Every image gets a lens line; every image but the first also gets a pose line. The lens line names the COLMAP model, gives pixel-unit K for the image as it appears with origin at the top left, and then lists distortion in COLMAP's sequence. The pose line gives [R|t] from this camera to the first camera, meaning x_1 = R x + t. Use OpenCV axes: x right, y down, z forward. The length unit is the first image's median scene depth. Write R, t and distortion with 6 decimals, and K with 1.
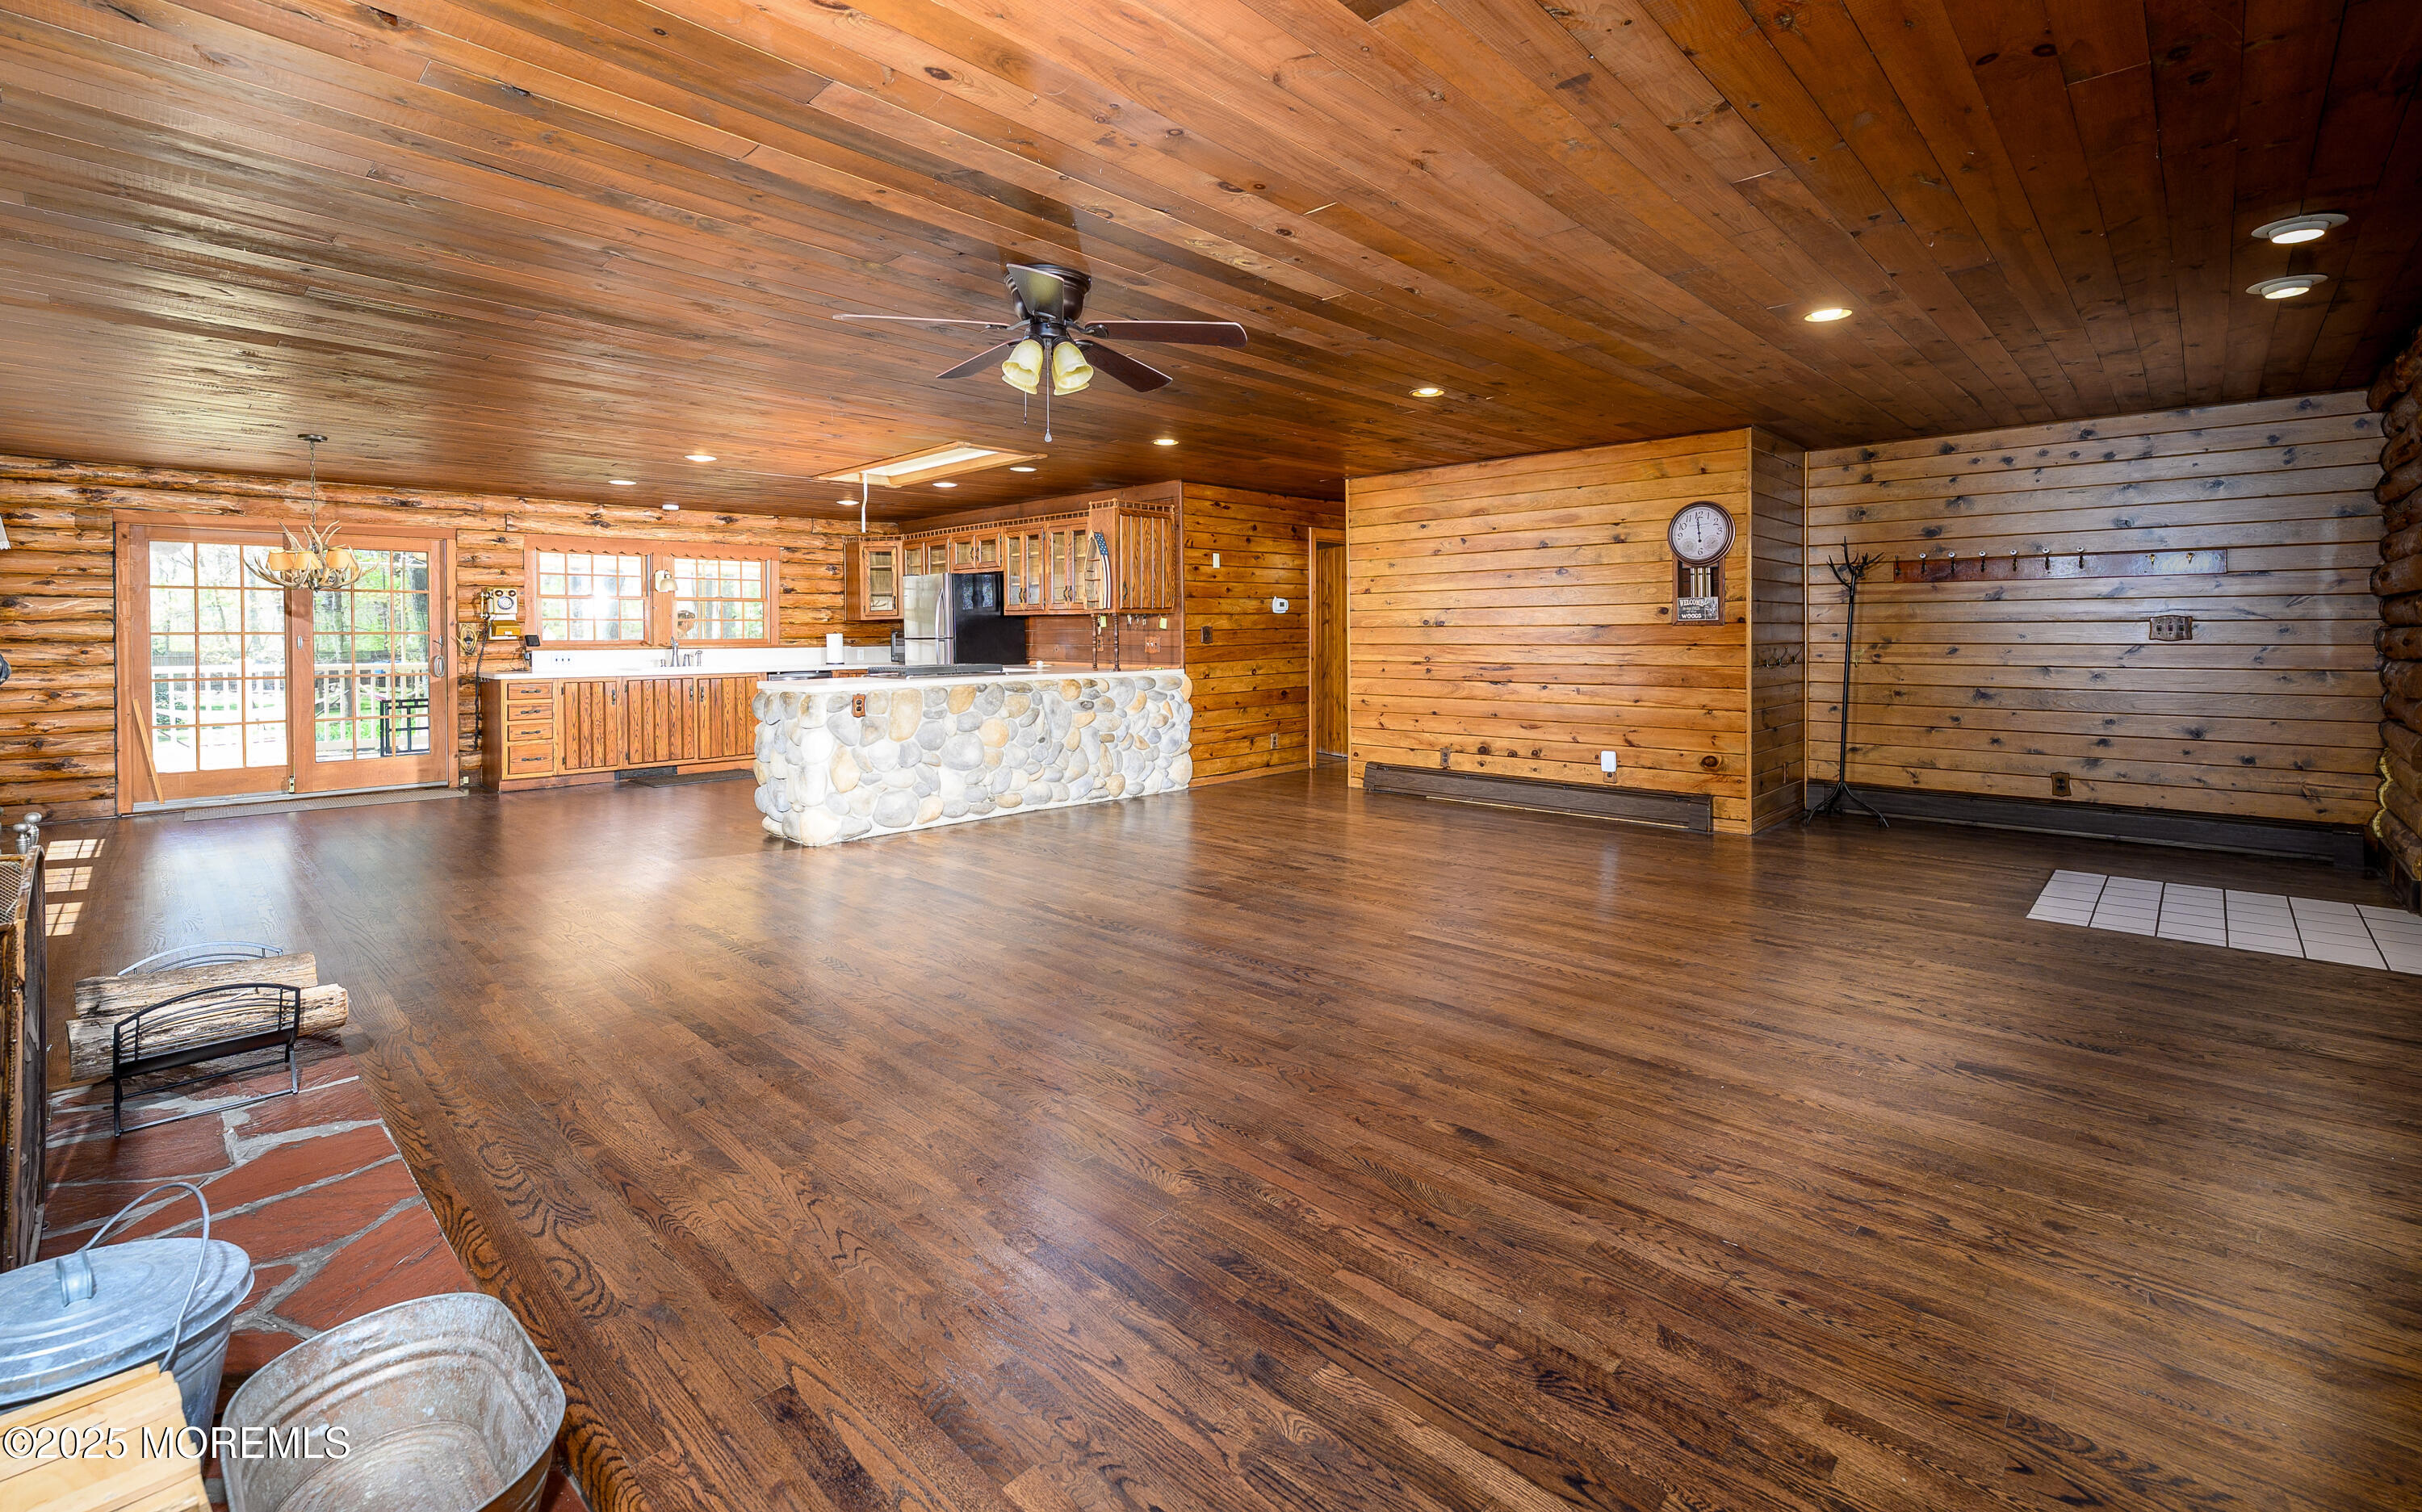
lens RADIAL K [[1044.6, 0, 1220.7], [0, 1044.6, 643.1], [0, 0, 1]] dist [0.004497, 0.000048]
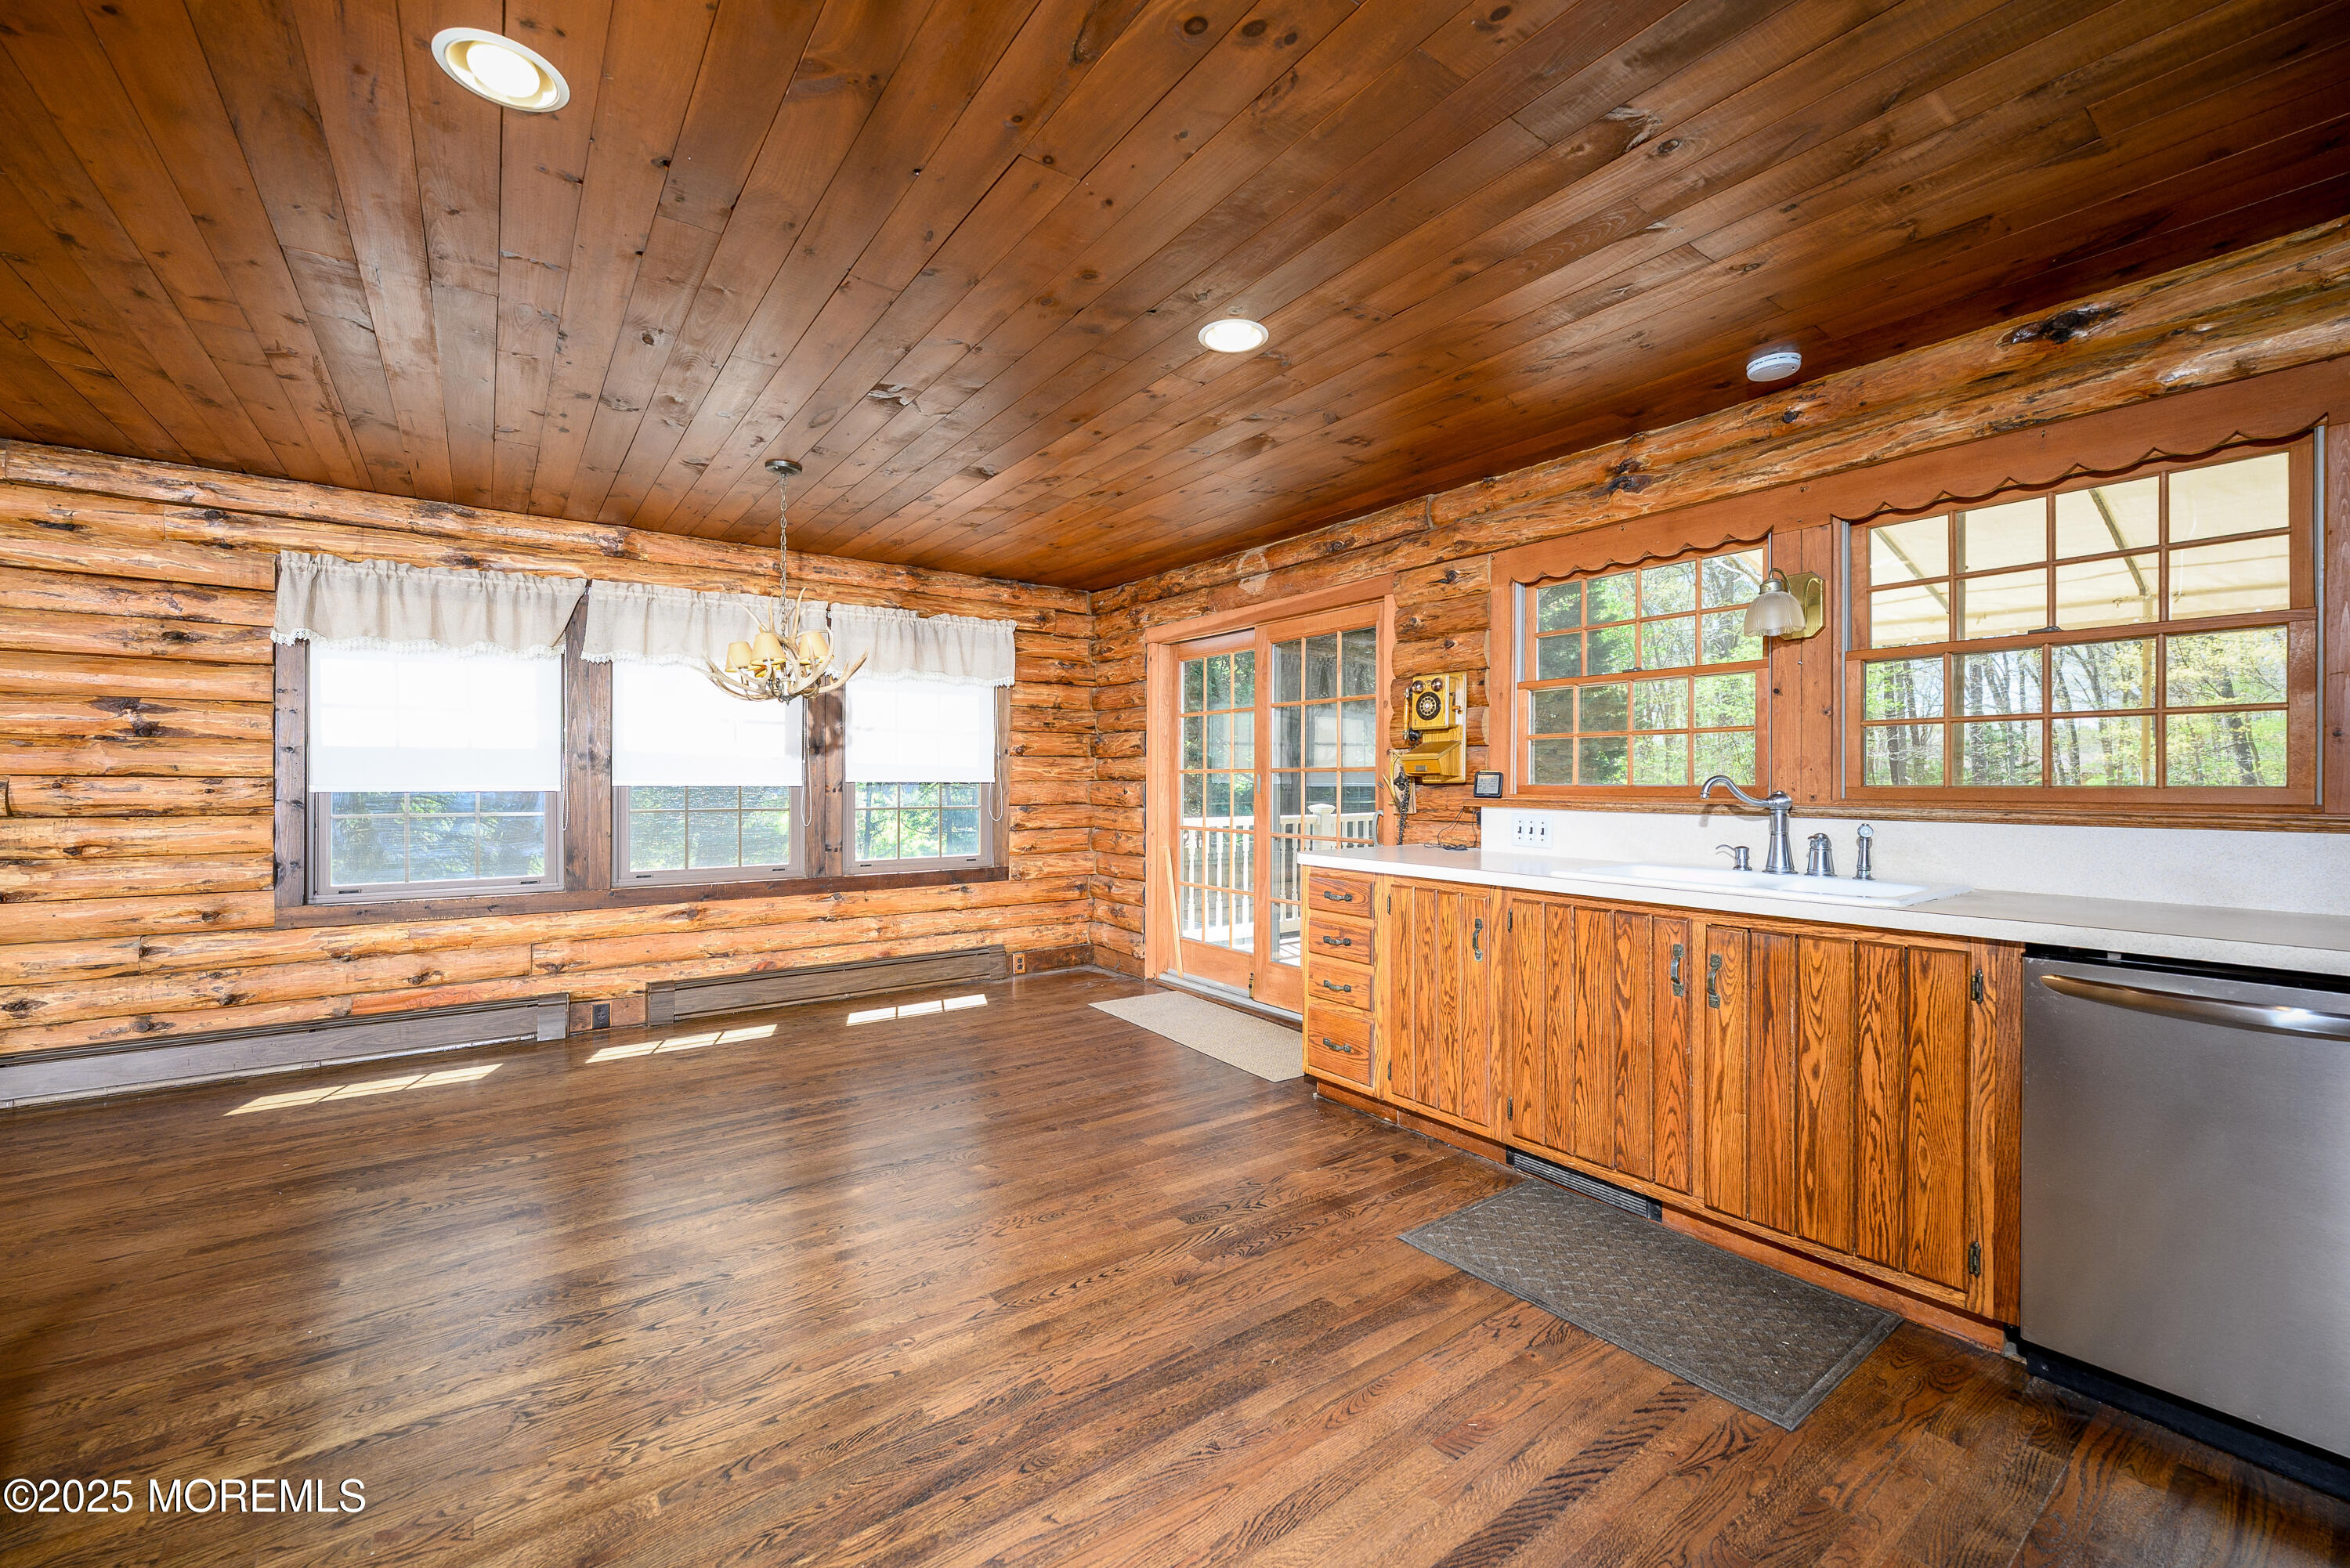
lens RADIAL K [[947.3, 0, 1161.4], [0, 947.3, 772.4], [0, 0, 1]] dist [-0.002349, 0.000935]
pose [[-0.176870, -0.003416, -0.984228, -0.264349], [-0.011285, 0.999935, -0.001442, -0.006461], [0.984169, 0.010852, -0.176897, 1.080874]]
